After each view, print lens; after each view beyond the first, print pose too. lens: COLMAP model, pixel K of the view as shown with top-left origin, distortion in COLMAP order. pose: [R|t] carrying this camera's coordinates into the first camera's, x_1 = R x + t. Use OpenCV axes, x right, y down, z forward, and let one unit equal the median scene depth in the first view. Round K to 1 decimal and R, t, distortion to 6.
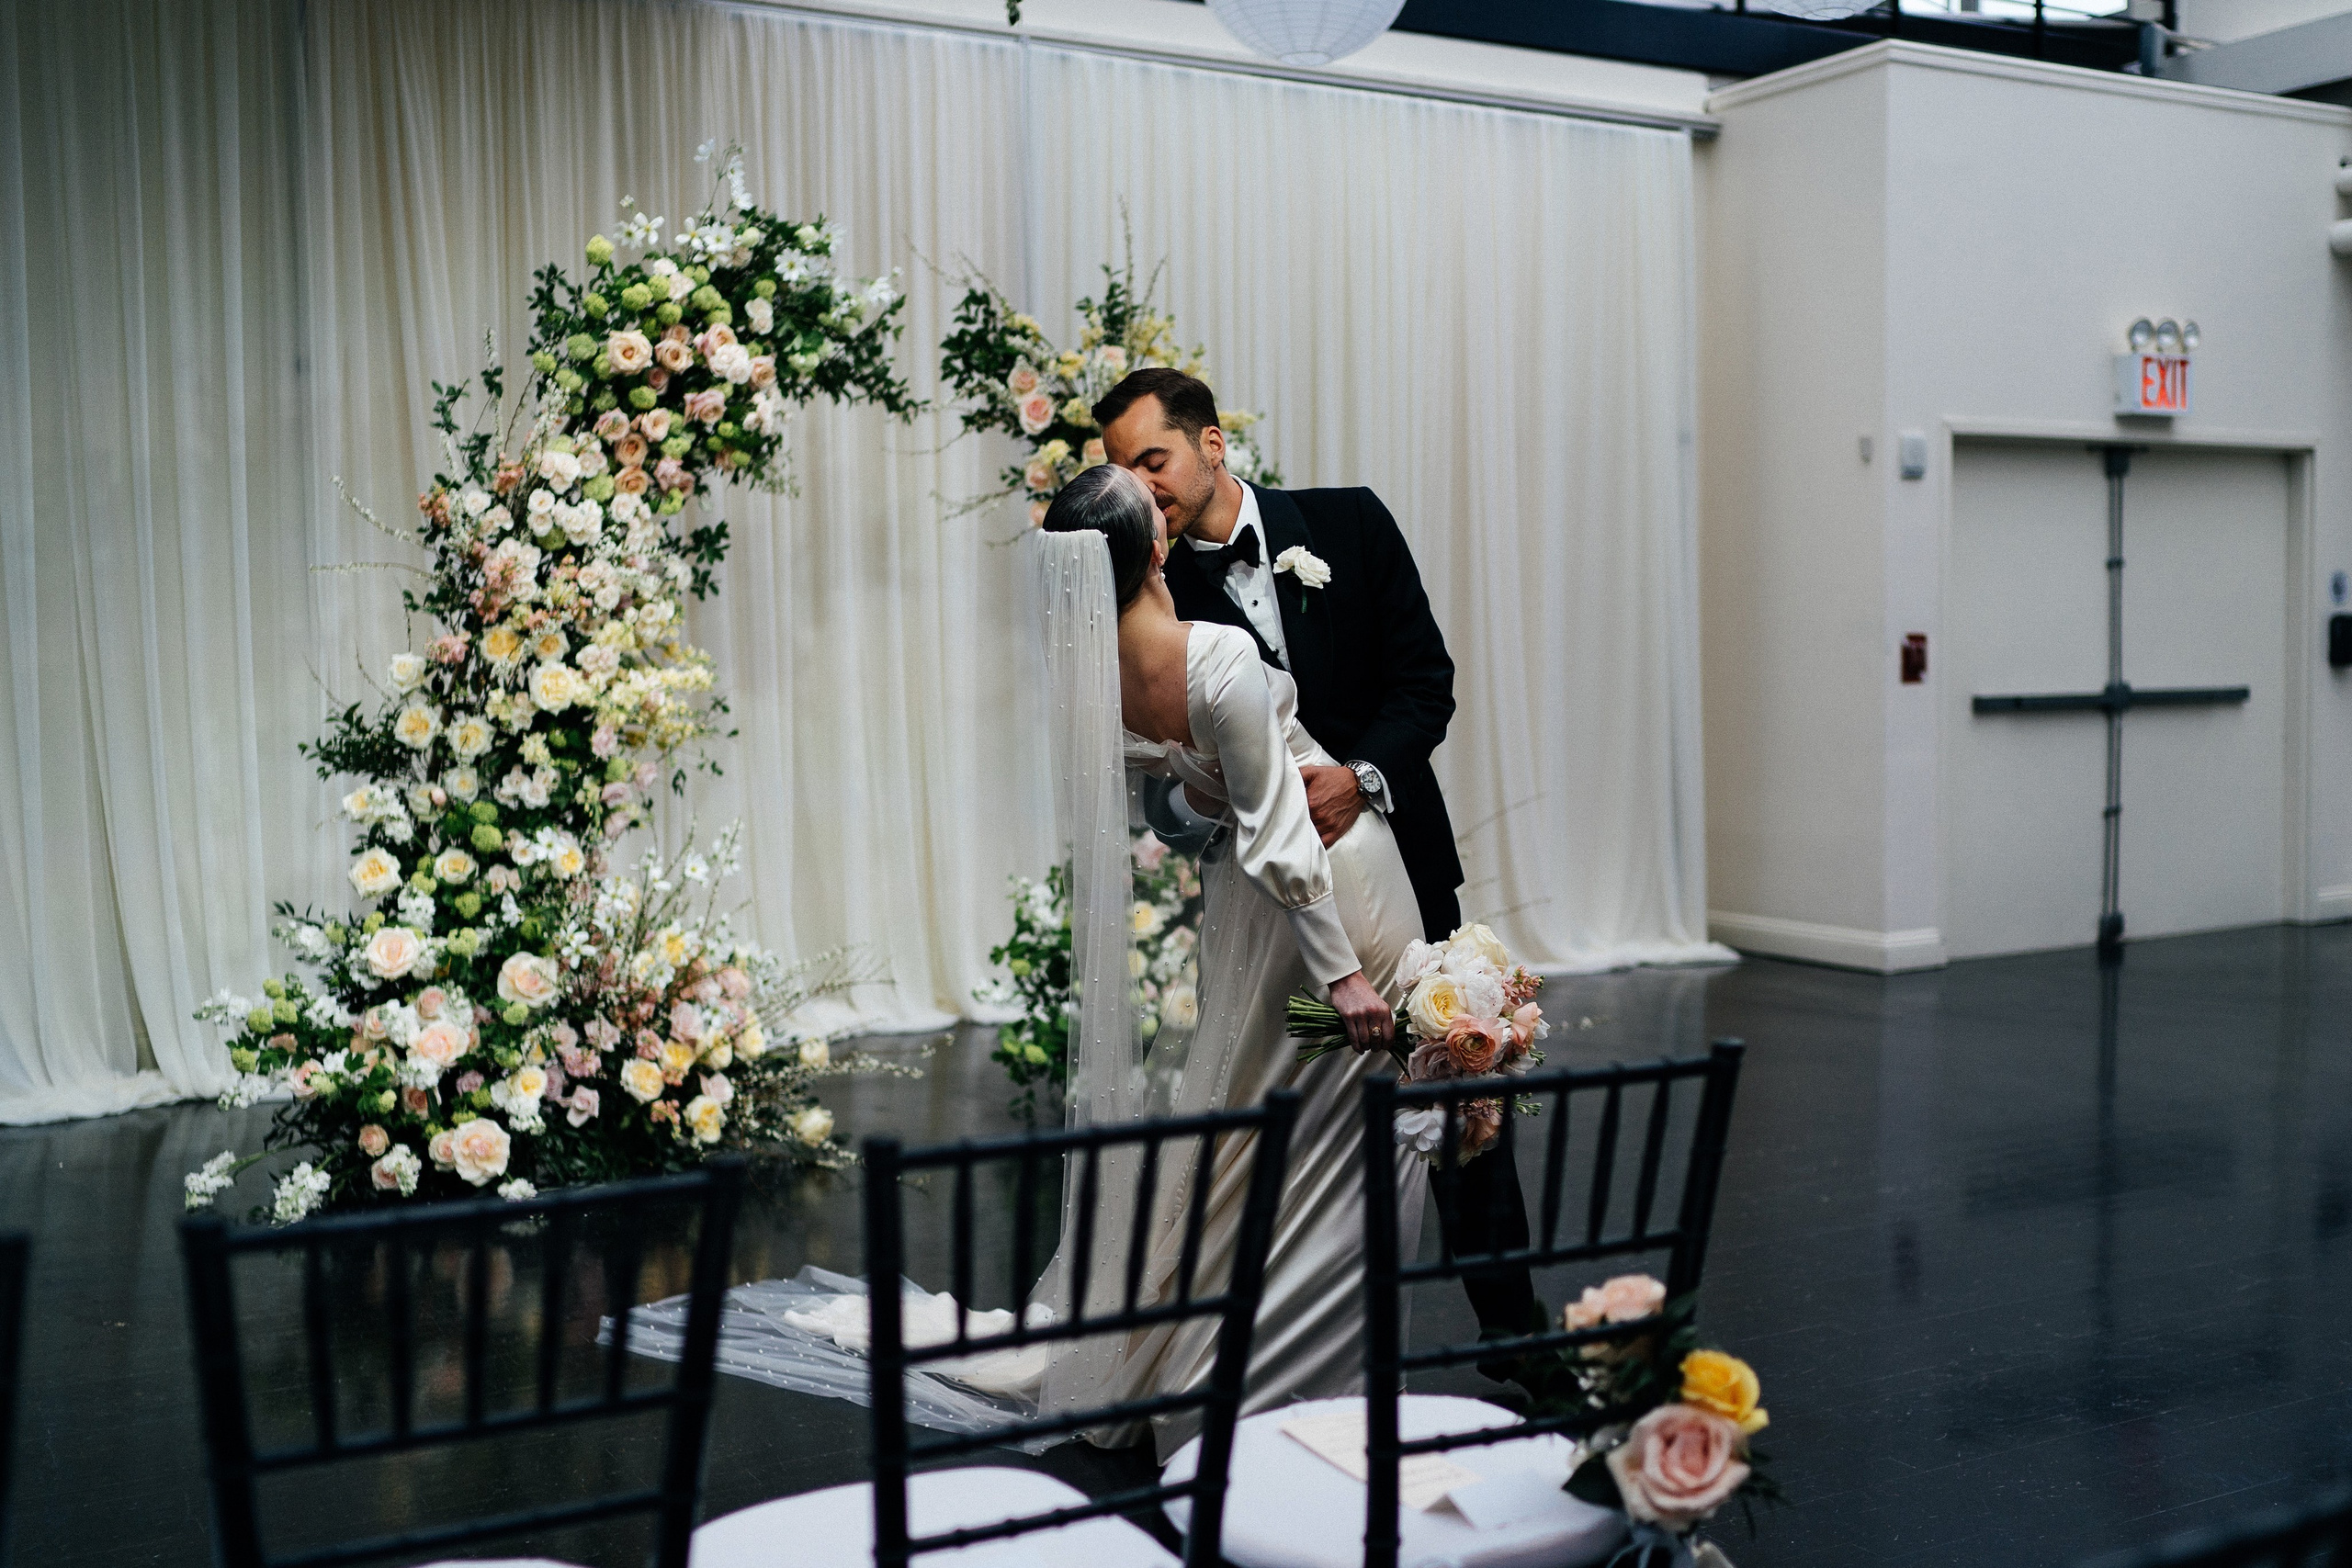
lens RADIAL K [[2208.4, 0, 1176.0], [0, 2208.4, 784.0], [0, 0, 1]] dist [0.009364, 0.005498]
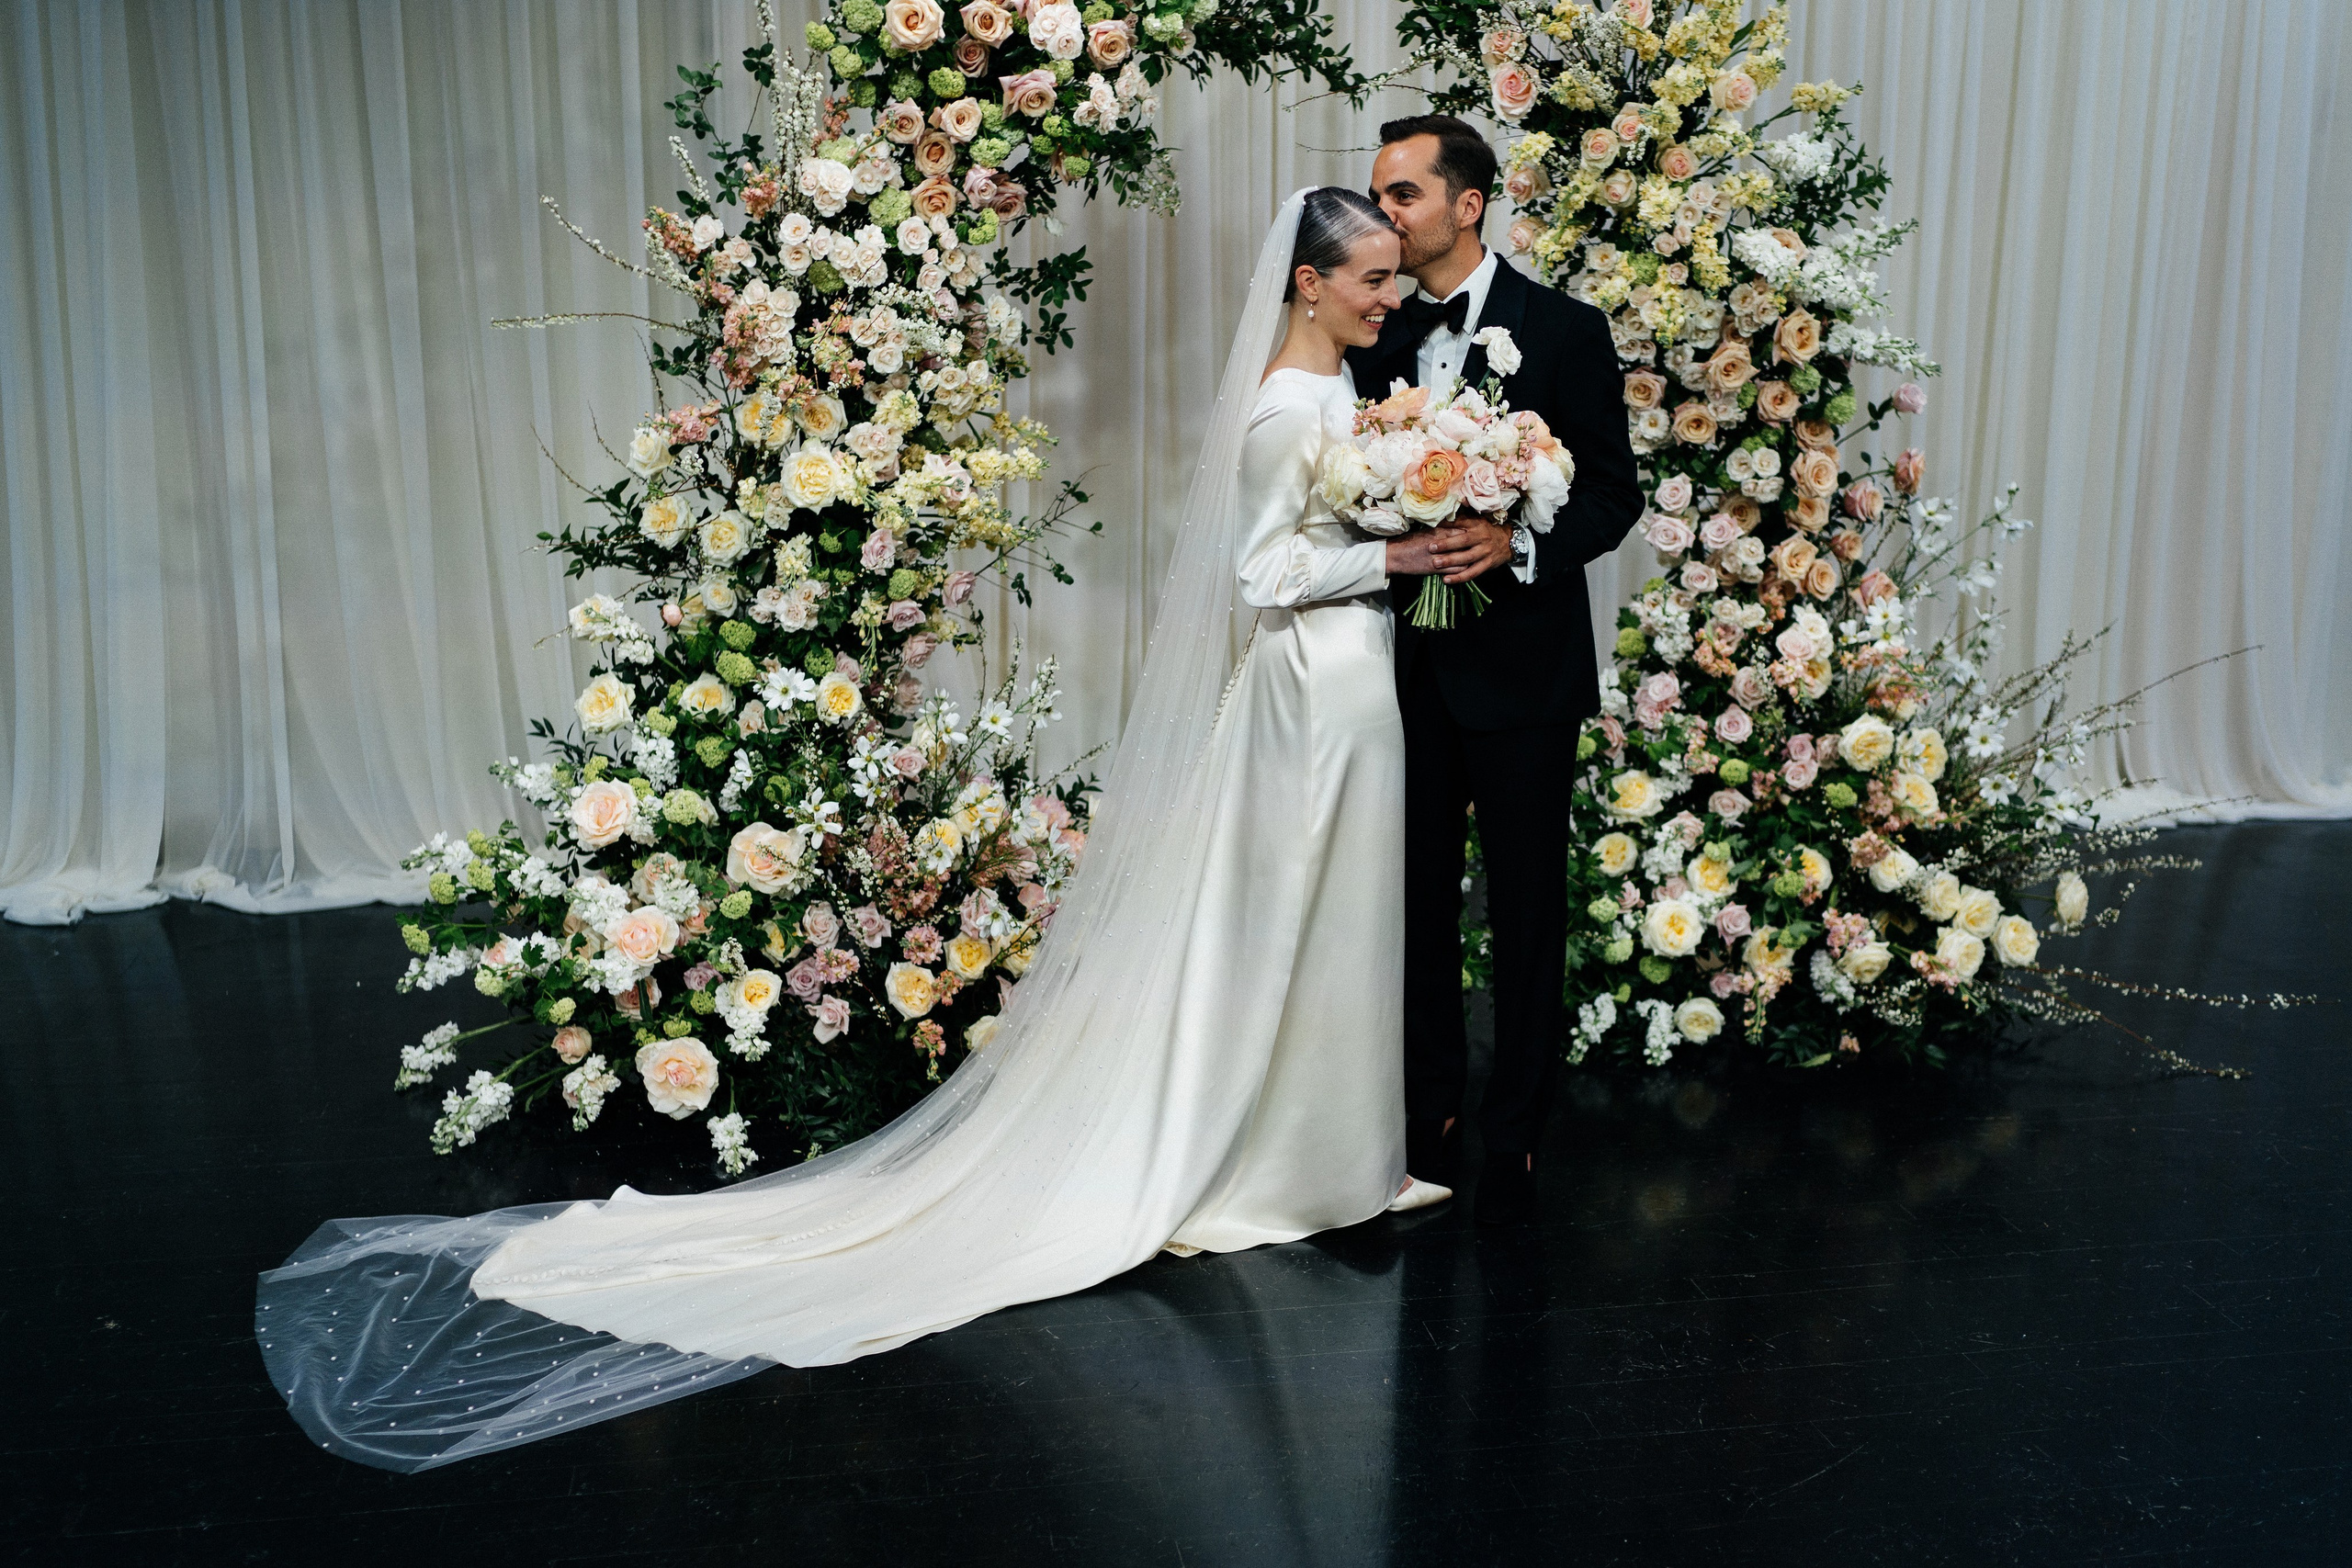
lens RADIAL K [[2208.4, 0, 1176.0], [0, 2208.4, 784.0], [0, 0, 1]] dist [0.009364, 0.005498]
pose [[0.946894, 0.083508, -0.310513, 0.082513], [-0.036959, 0.987553, 0.152882, -0.059814], [0.319415, -0.133287, 0.938194, 0.303988]]
